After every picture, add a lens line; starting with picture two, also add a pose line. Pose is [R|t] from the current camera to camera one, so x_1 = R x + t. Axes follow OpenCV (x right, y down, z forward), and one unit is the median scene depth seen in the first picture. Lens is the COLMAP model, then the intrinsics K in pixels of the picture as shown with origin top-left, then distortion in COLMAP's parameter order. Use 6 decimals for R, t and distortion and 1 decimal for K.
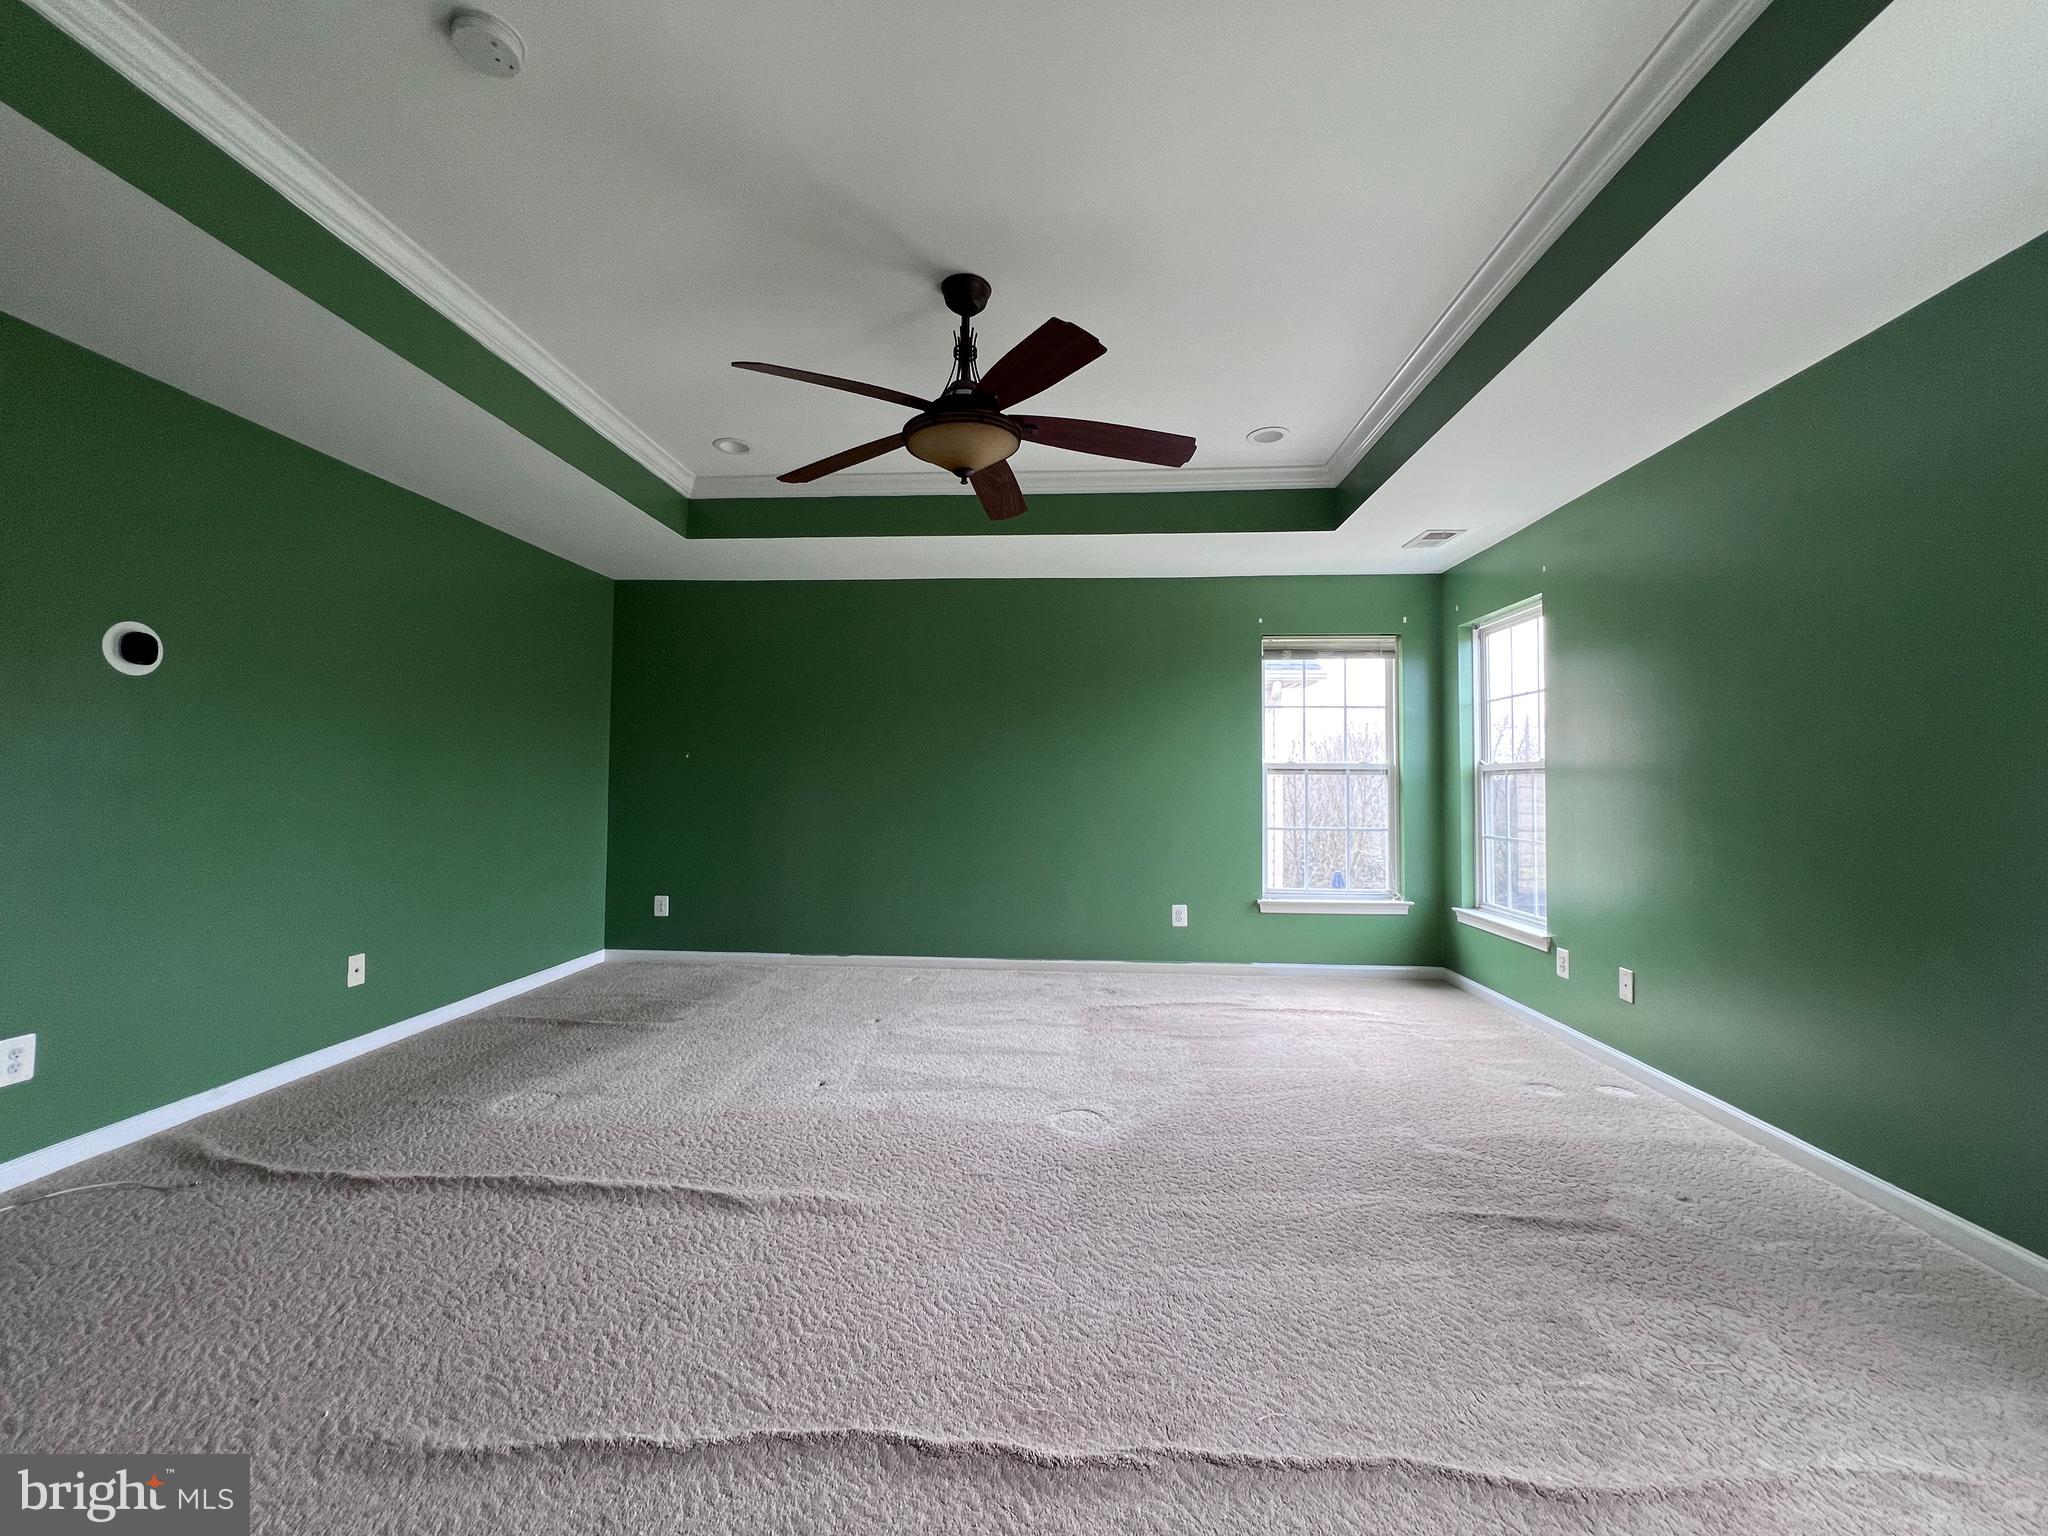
lens RADIAL K [[826.6, 0, 1020.0], [0, 826.6, 761.3], [0, 0, 1]] dist [0.000834, 0.000110]
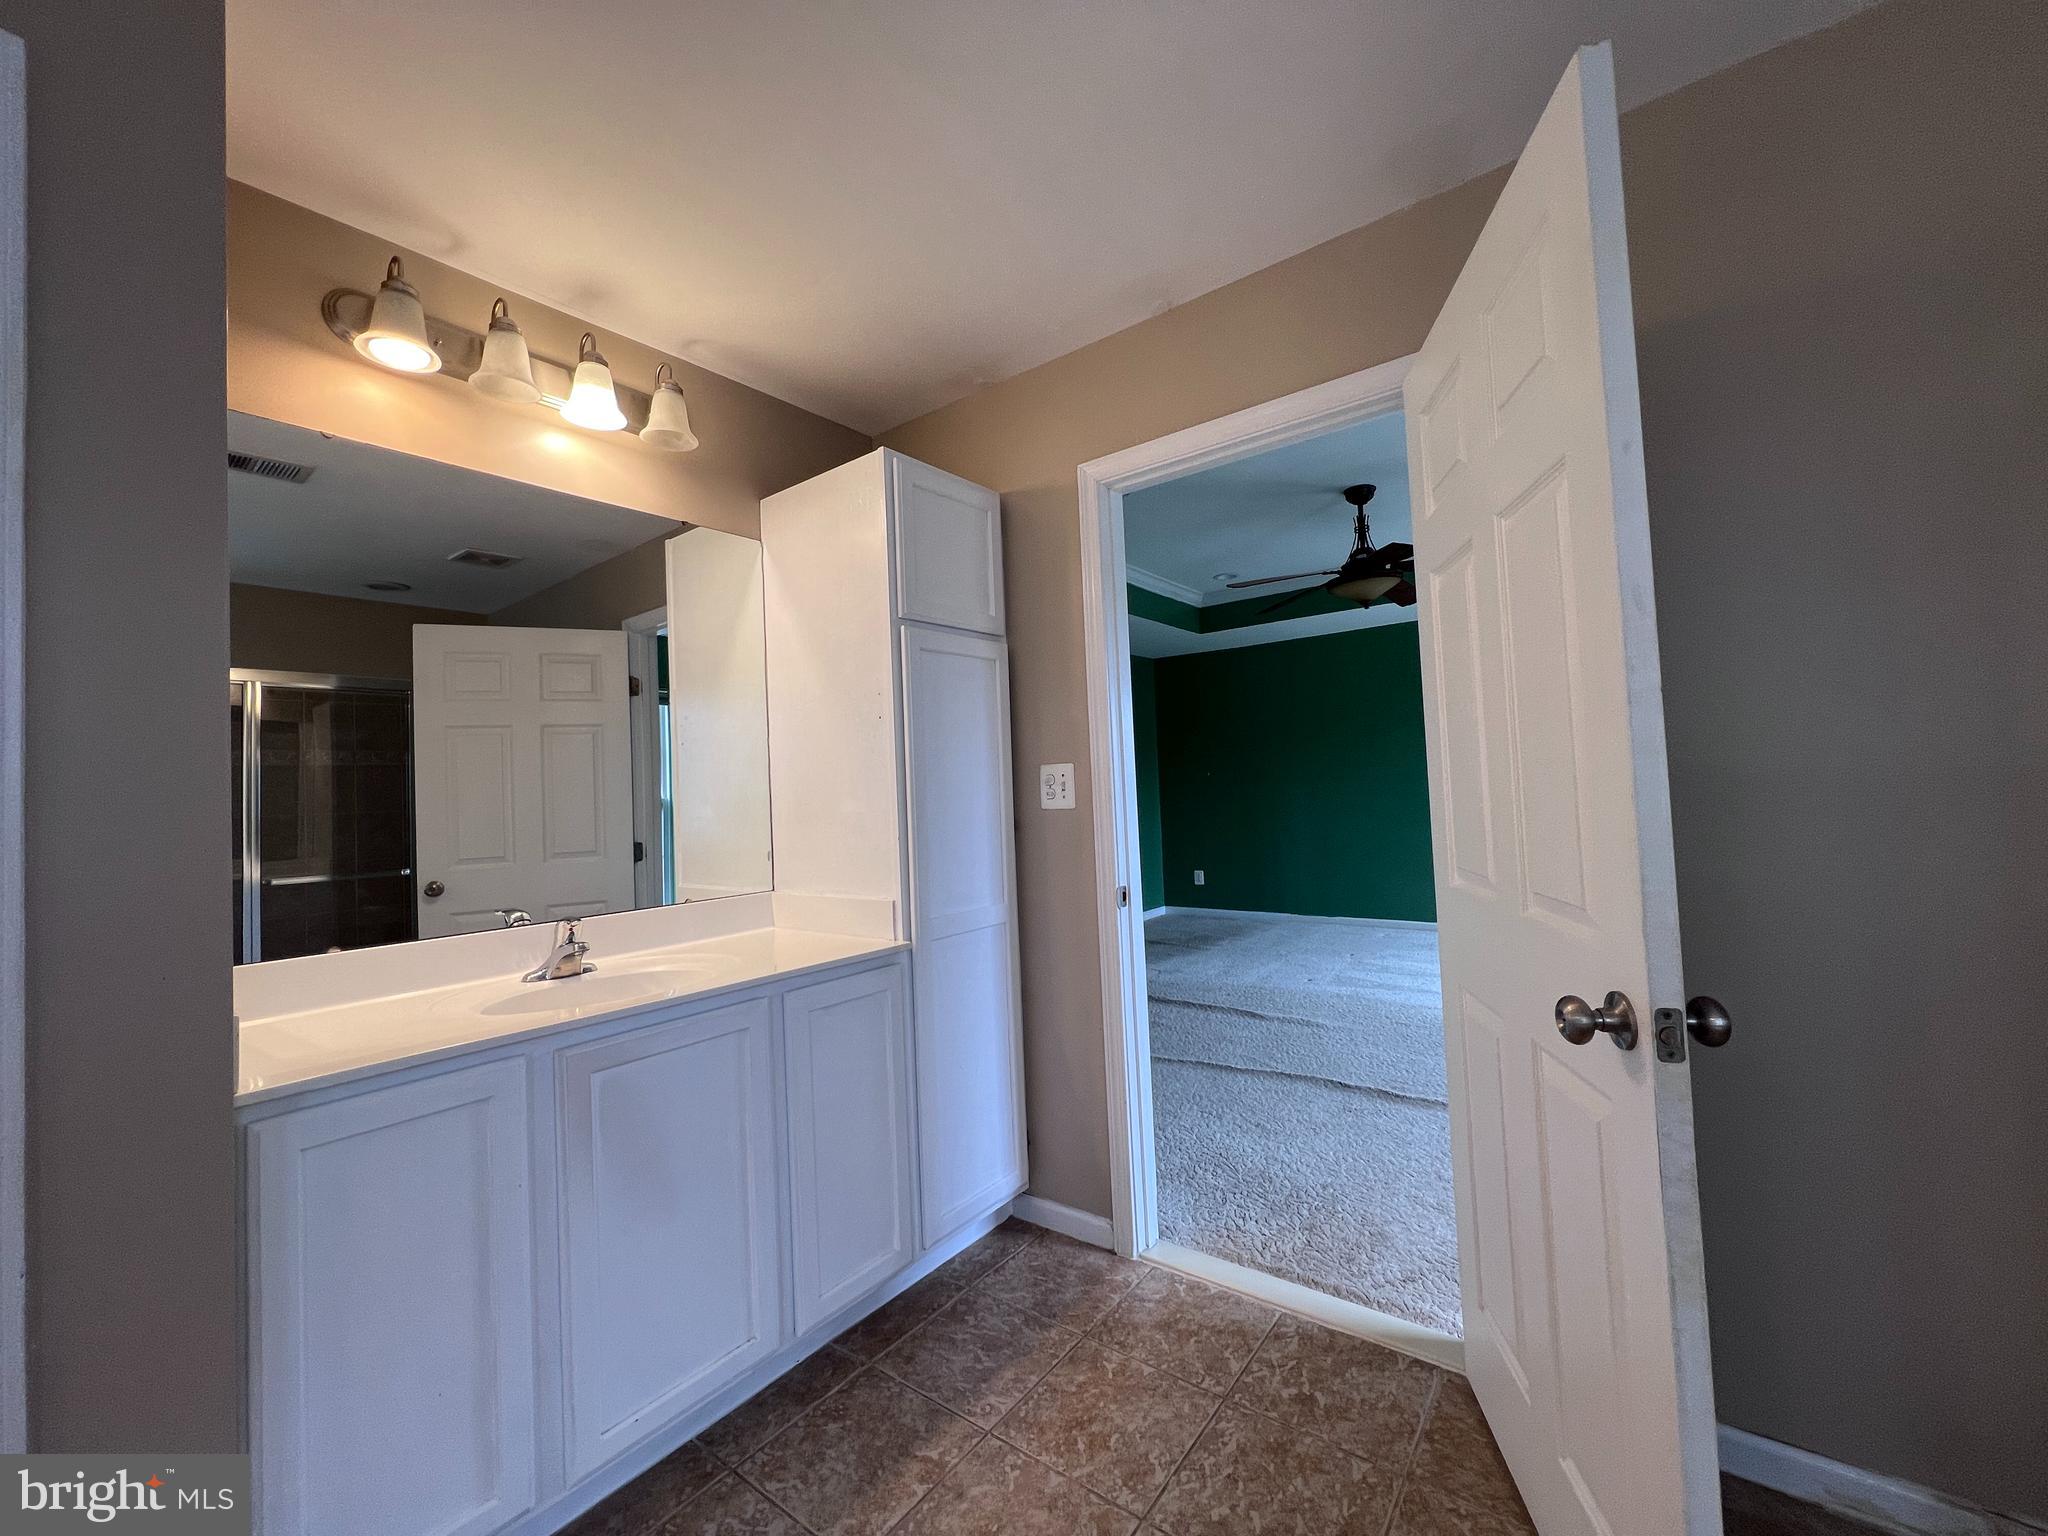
lens RADIAL K [[821.2, 0, 1018.8], [0, 821.2, 758.5], [0, 0, 1]] dist [-0.003684, 0.000269]
pose [[0.826072, -0.064841, -0.559822, 0.163838], [0.063523, 0.997742, -0.021828, -0.030063], [0.559973, -0.017530, 0.828326, -0.480024]]
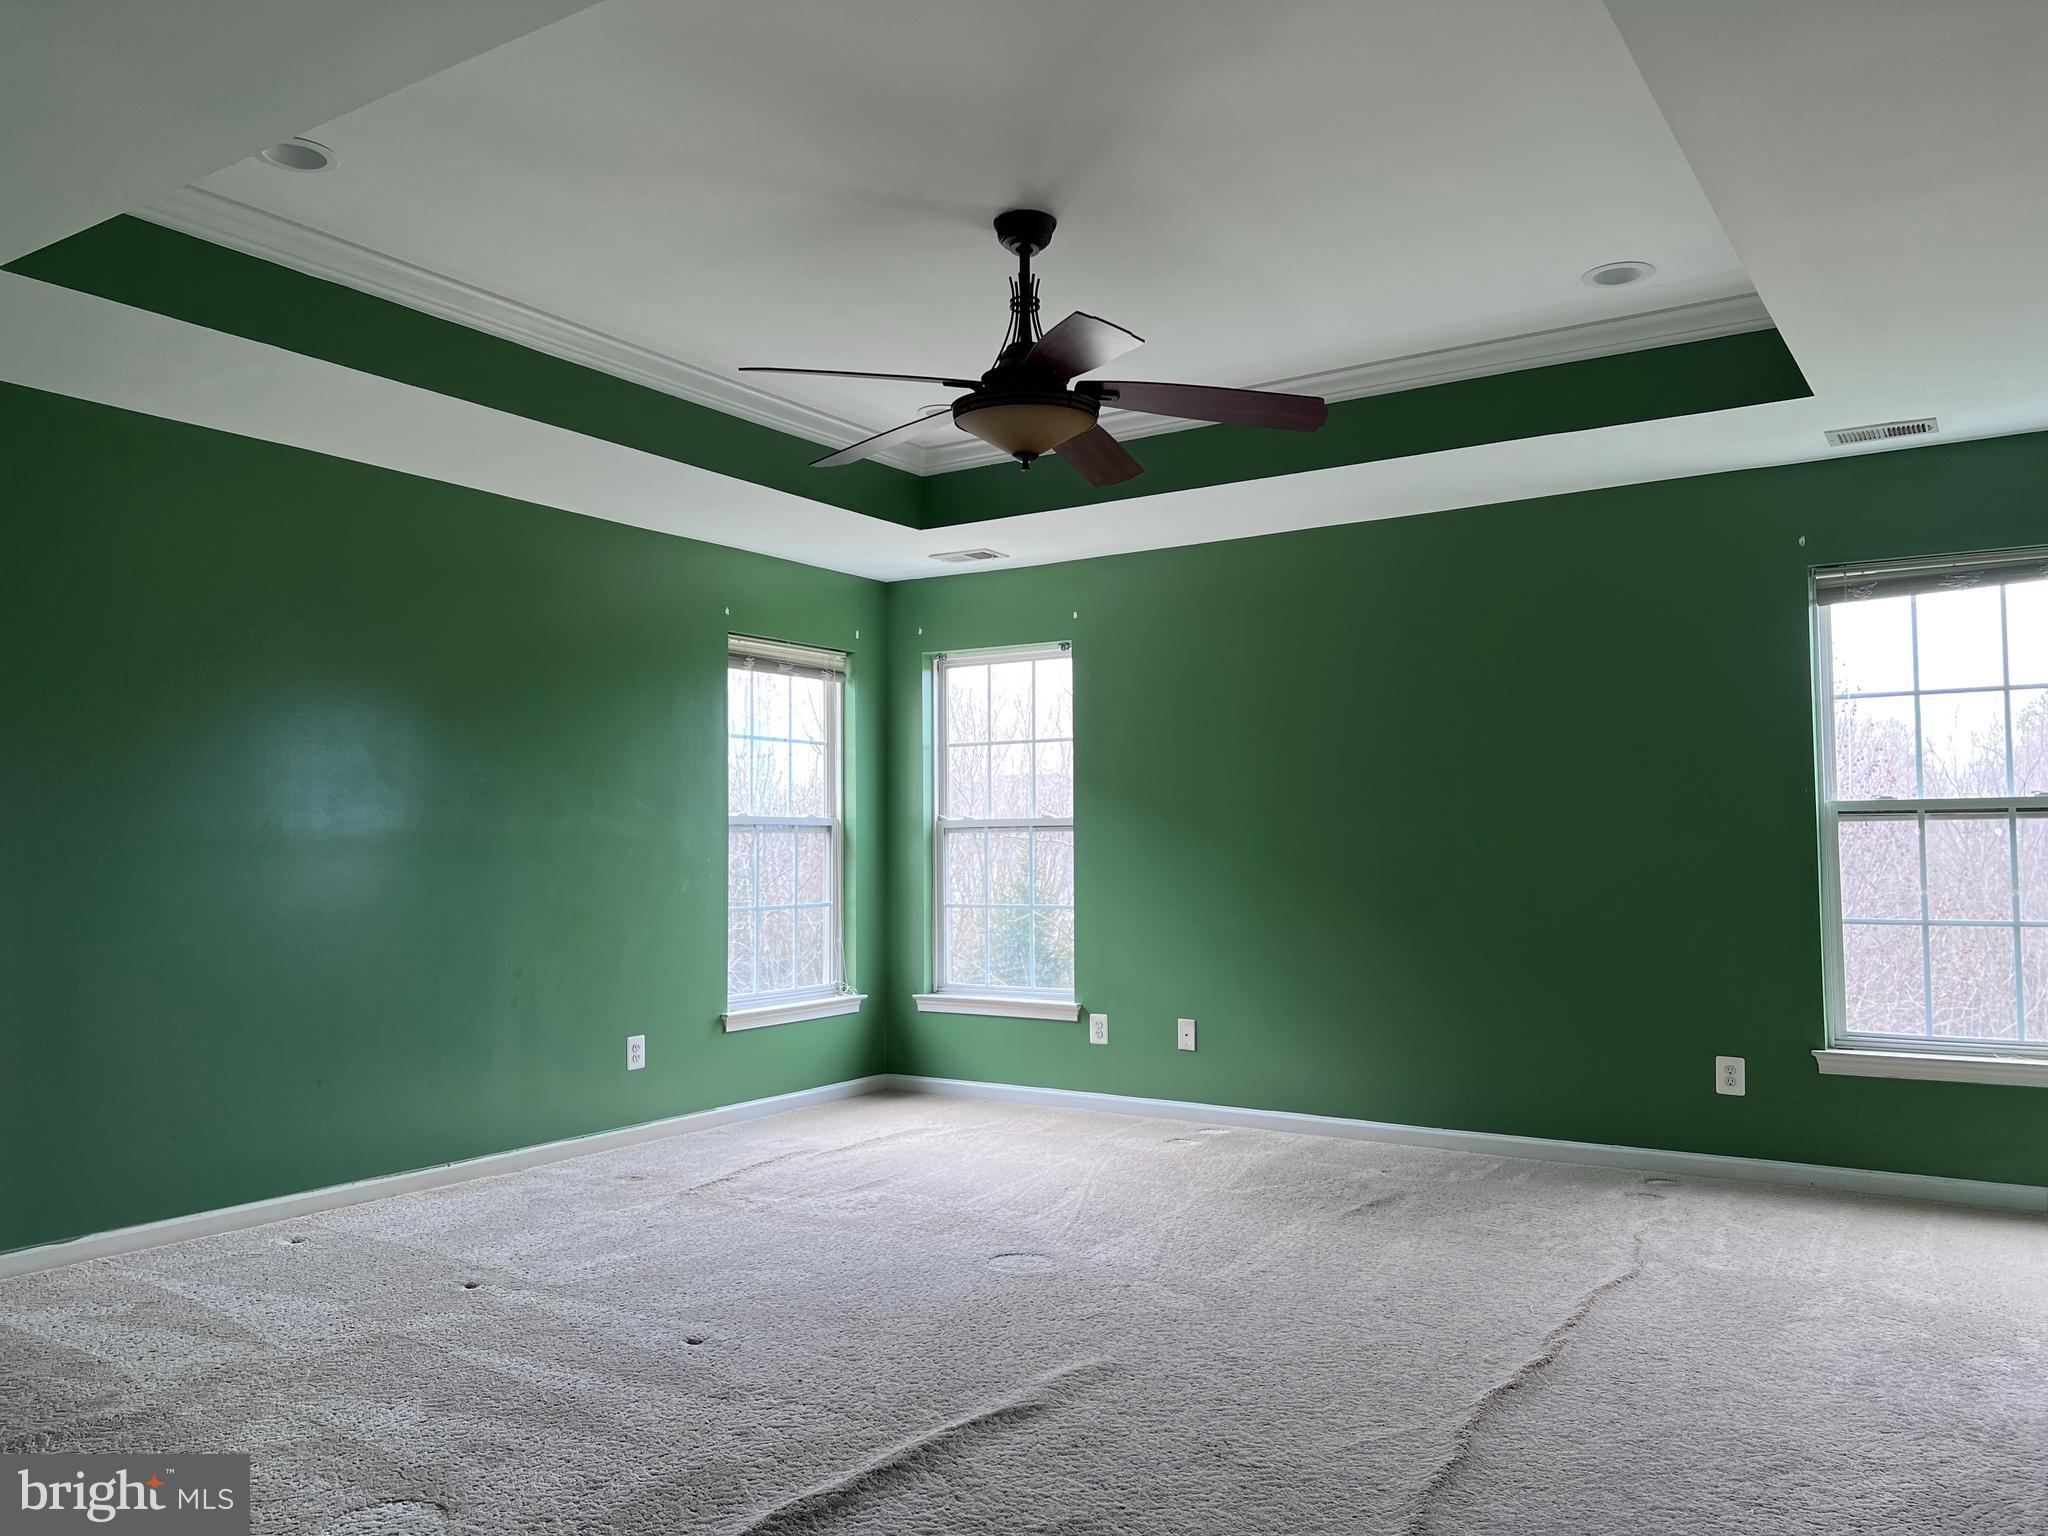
lens RADIAL K [[1536.8, 0, 1024.0], [0, 1536.8, 768.0], [0, 0, 1]] dist [0.057830, -0.059353]
pose [[0.498357, 0.036743, 0.866193, -0.861365], [-0.013283, 0.999308, -0.034748, 0.004310], [-0.866870, 0.005812, 0.498500, 0.168283]]
